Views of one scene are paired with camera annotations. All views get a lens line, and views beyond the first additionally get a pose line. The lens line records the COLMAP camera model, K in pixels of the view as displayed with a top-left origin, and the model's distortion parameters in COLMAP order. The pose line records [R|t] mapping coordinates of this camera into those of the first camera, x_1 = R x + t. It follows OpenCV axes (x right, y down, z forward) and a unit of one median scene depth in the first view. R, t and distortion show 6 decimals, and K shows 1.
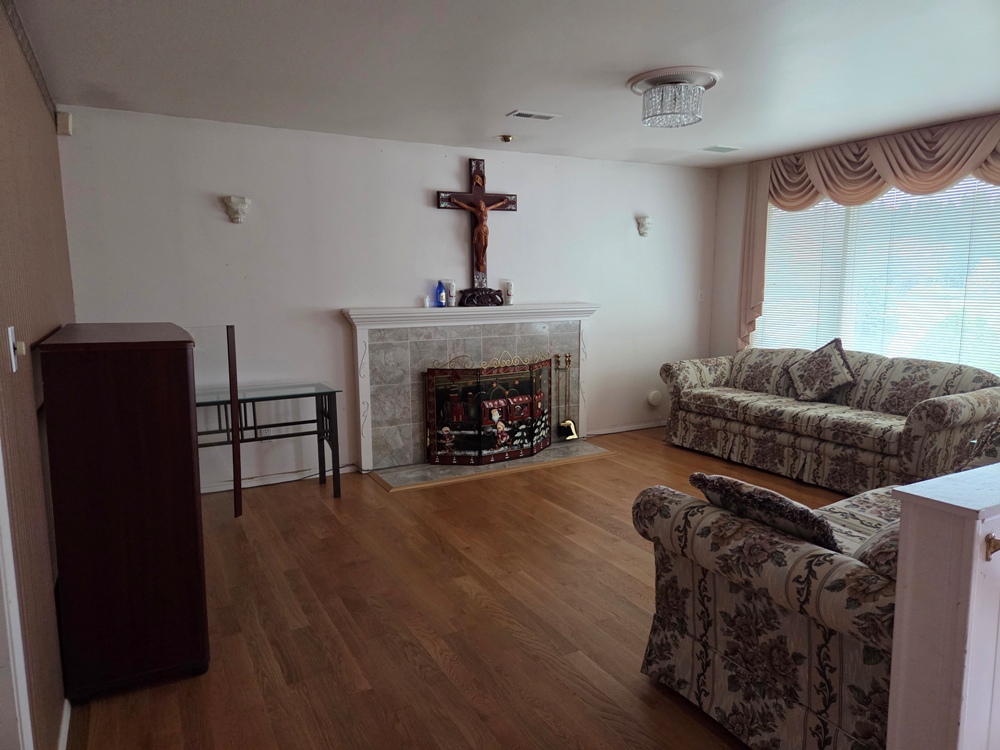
lens RADIAL K [[661.8, 0, 501.7], [0, 661.8, 370.7], [0, 0, 1]] dist [0.046420, -0.026950]
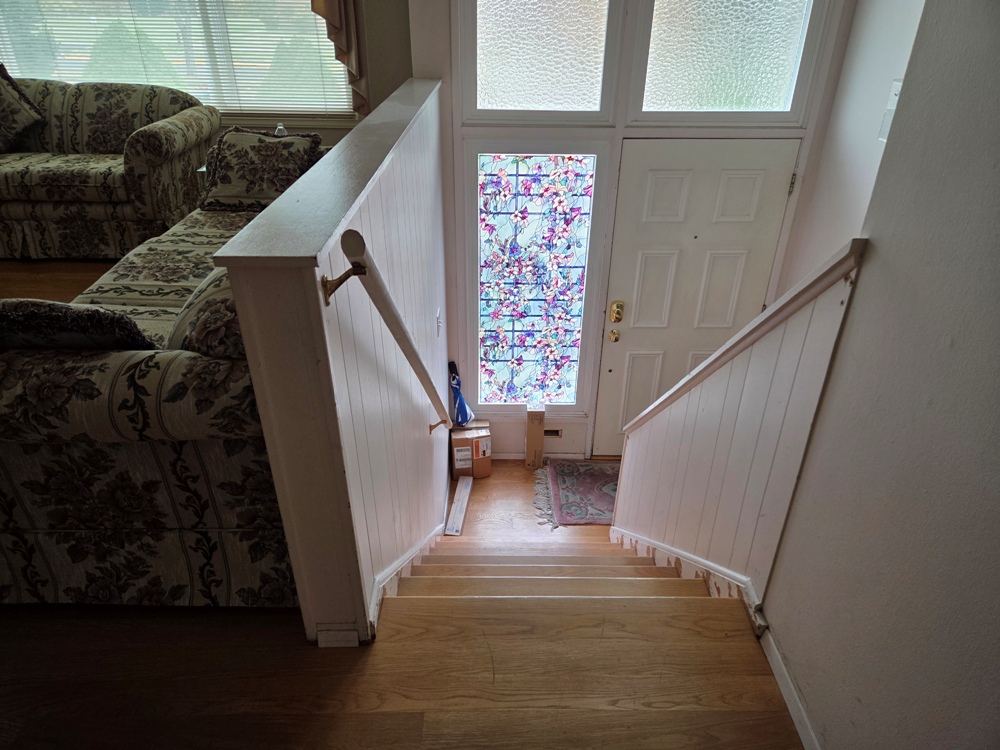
lens RADIAL K [[661.8, 0, 497.7], [0, 661.8, 372.8], [0, 0, 1]] dist [0.046420, -0.026950]
pose [[0.470586, -0.420775, 0.775562, 0.059845], [0.102390, 0.899073, 0.425658, 0.003230], [-0.876393, -0.120899, 0.466174, 0.233653]]
